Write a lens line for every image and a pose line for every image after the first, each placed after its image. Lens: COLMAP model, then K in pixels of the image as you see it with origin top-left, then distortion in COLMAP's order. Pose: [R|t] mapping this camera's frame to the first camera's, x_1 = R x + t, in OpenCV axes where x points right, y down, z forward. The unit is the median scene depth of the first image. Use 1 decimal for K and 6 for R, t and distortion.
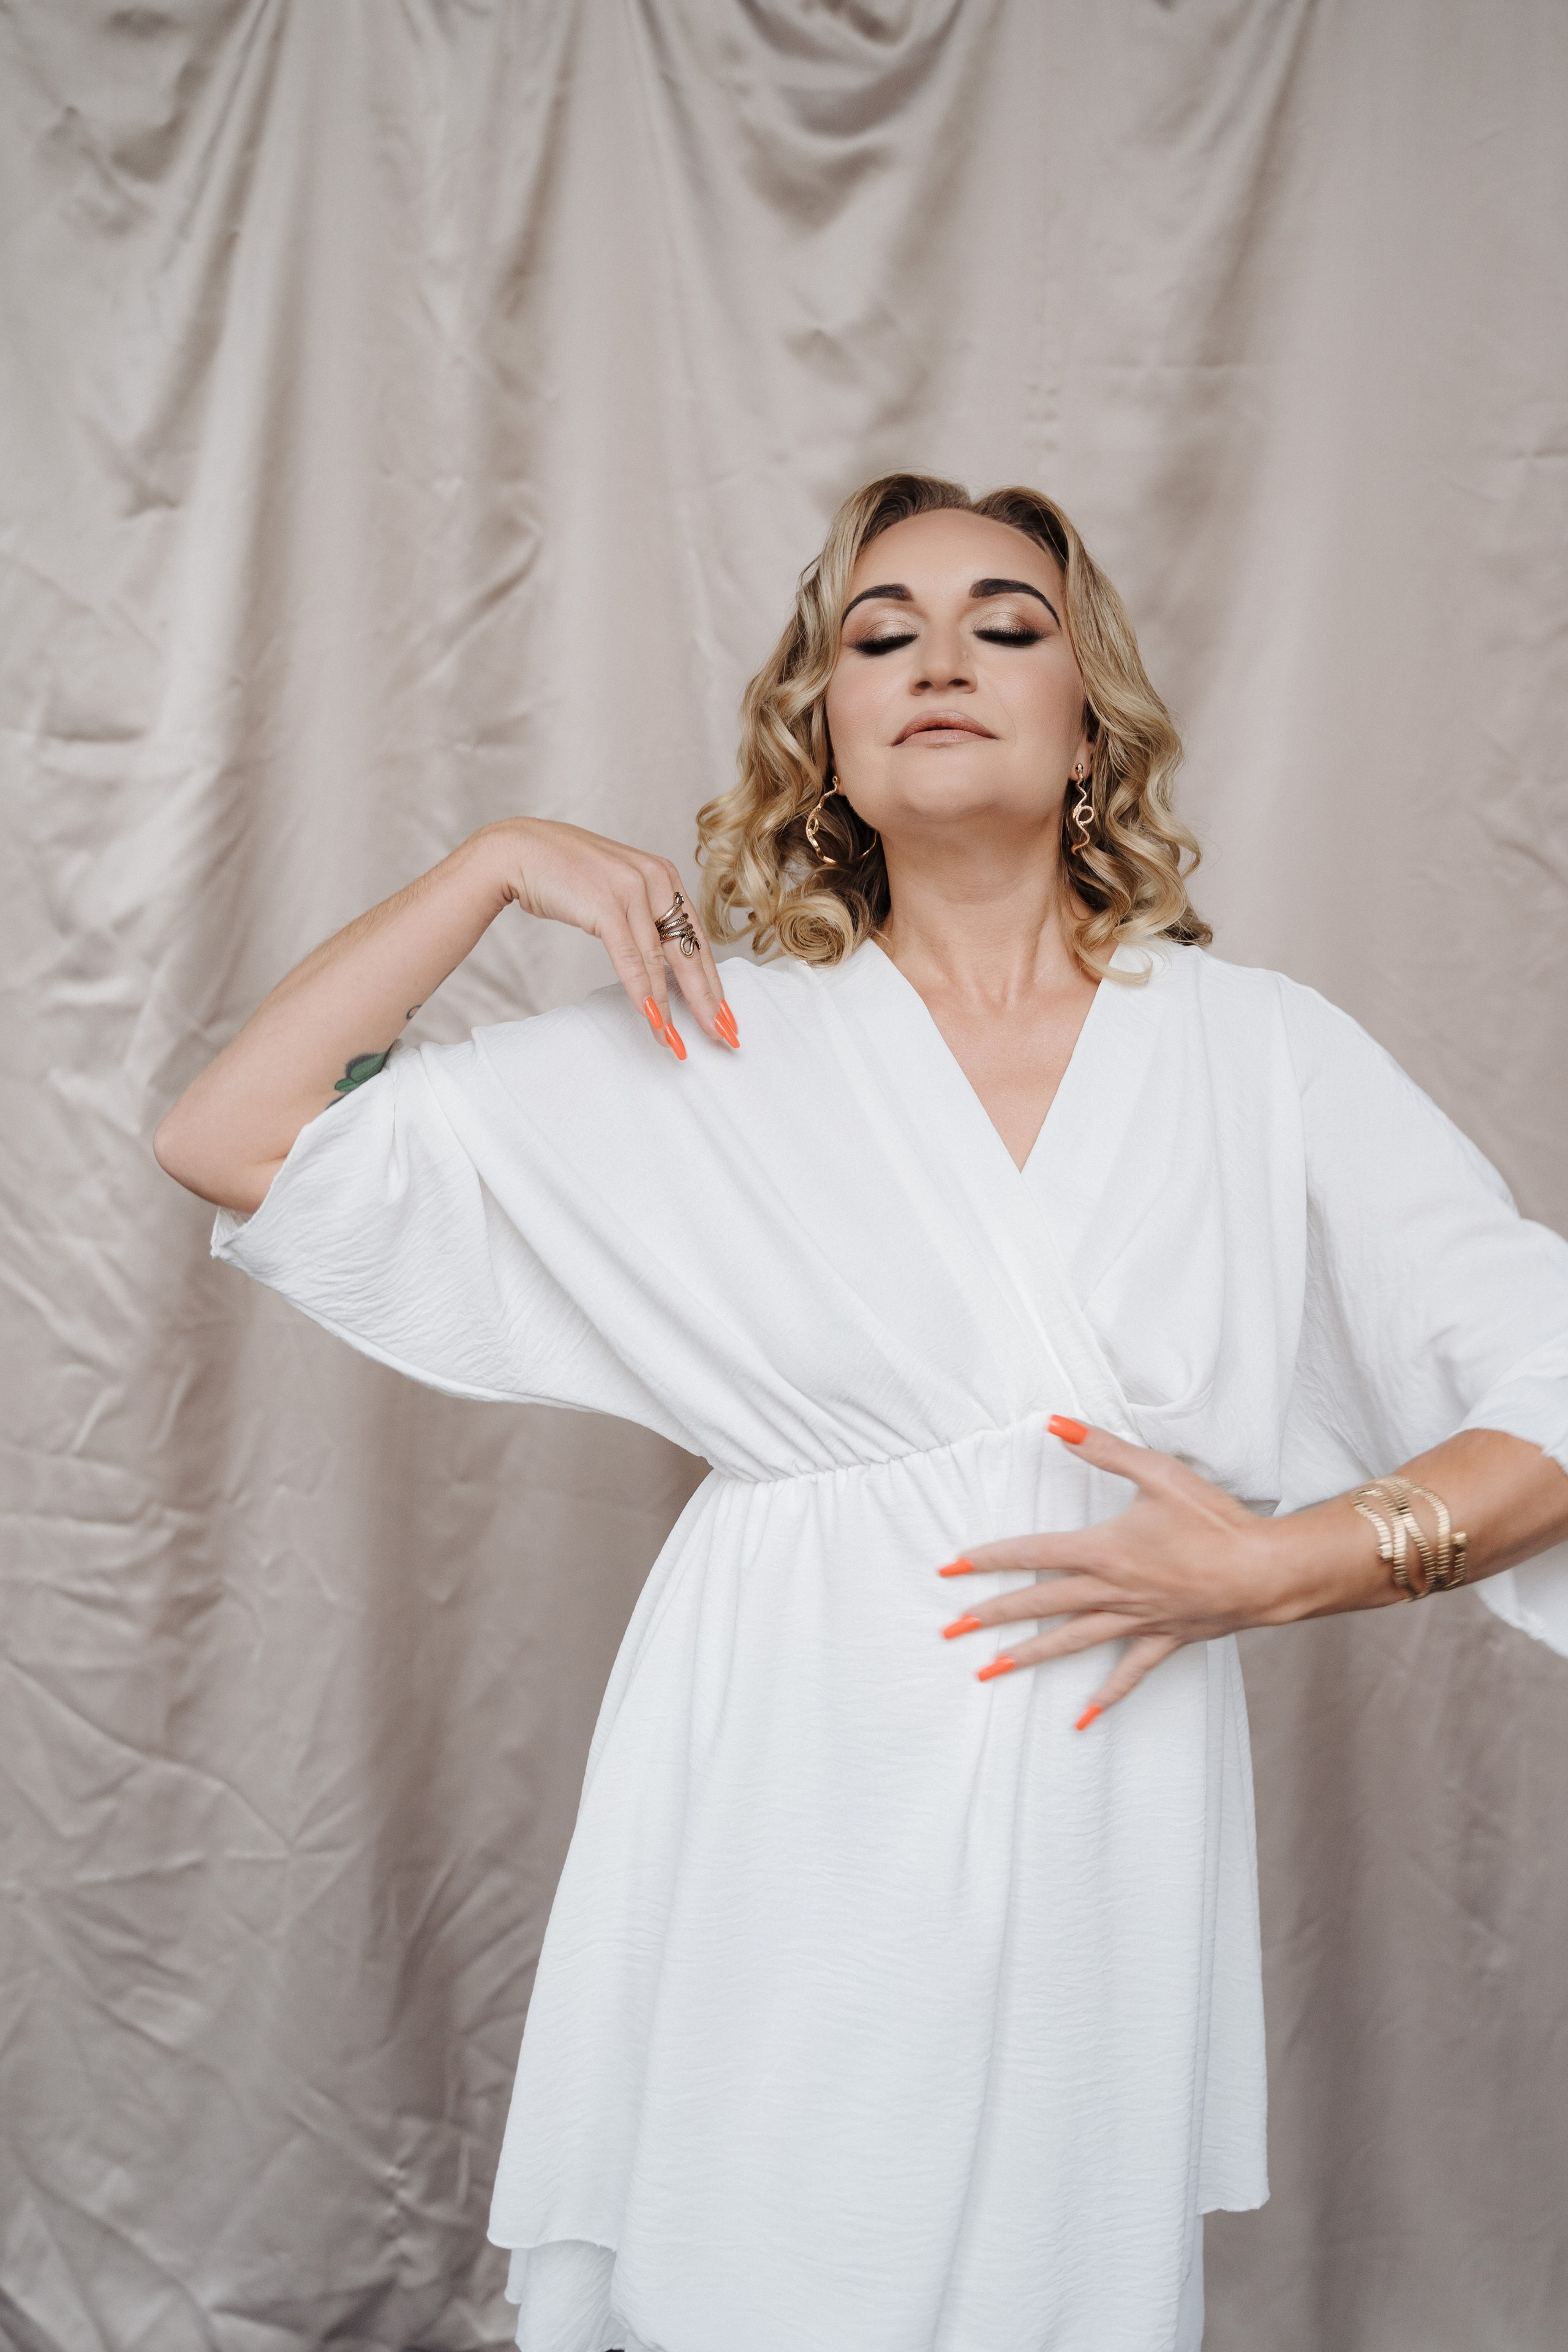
lens RADIAL K [[2413.7, 0, 772.2], [0, 2413.7, 1159.4], [0, 0, 1]] dist [-0.007805, 0.000000]
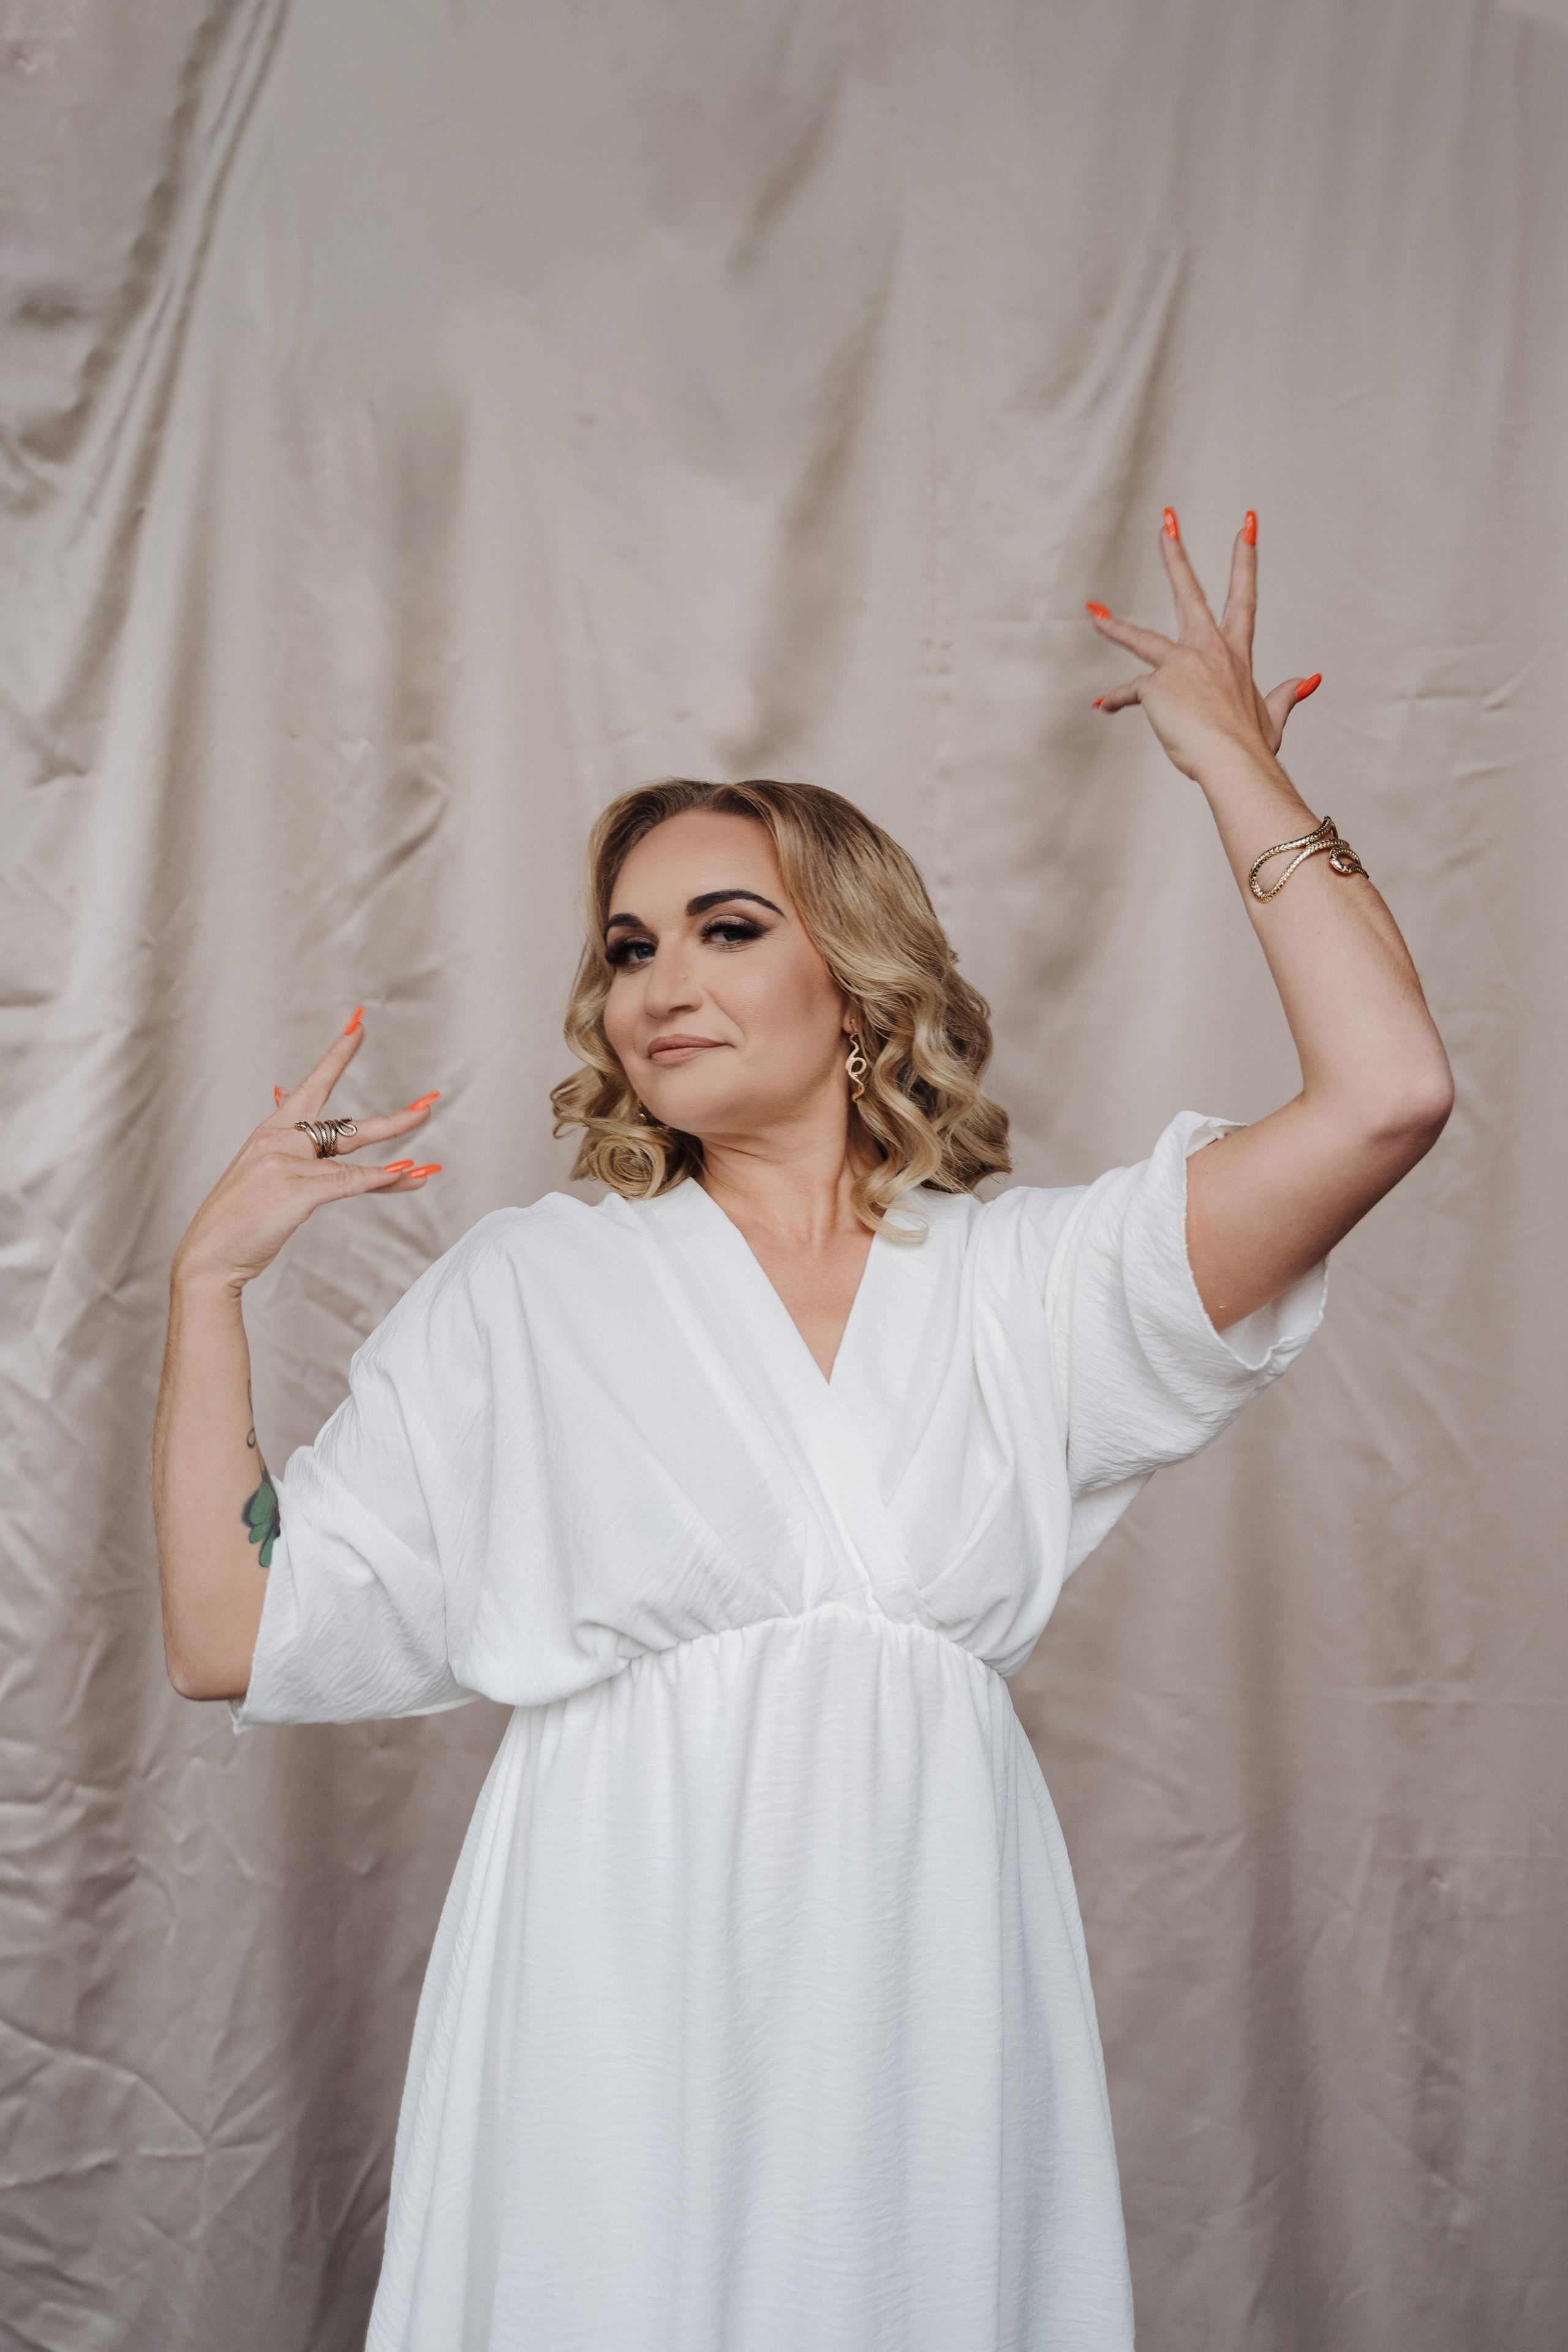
lens RADIAL K [[2688.1, 0, 786.9], [0, 2688.1, 1200.4], [0, 0, 1]] dist [0.022409, 0.000000]
pose [[0.999250, -0.025482, 0.029143, 0.009018], [0.027842, 0.996106, -0.083651, 0.009105], [-0.026898, 0.084400, 0.996069, -0.110013]]
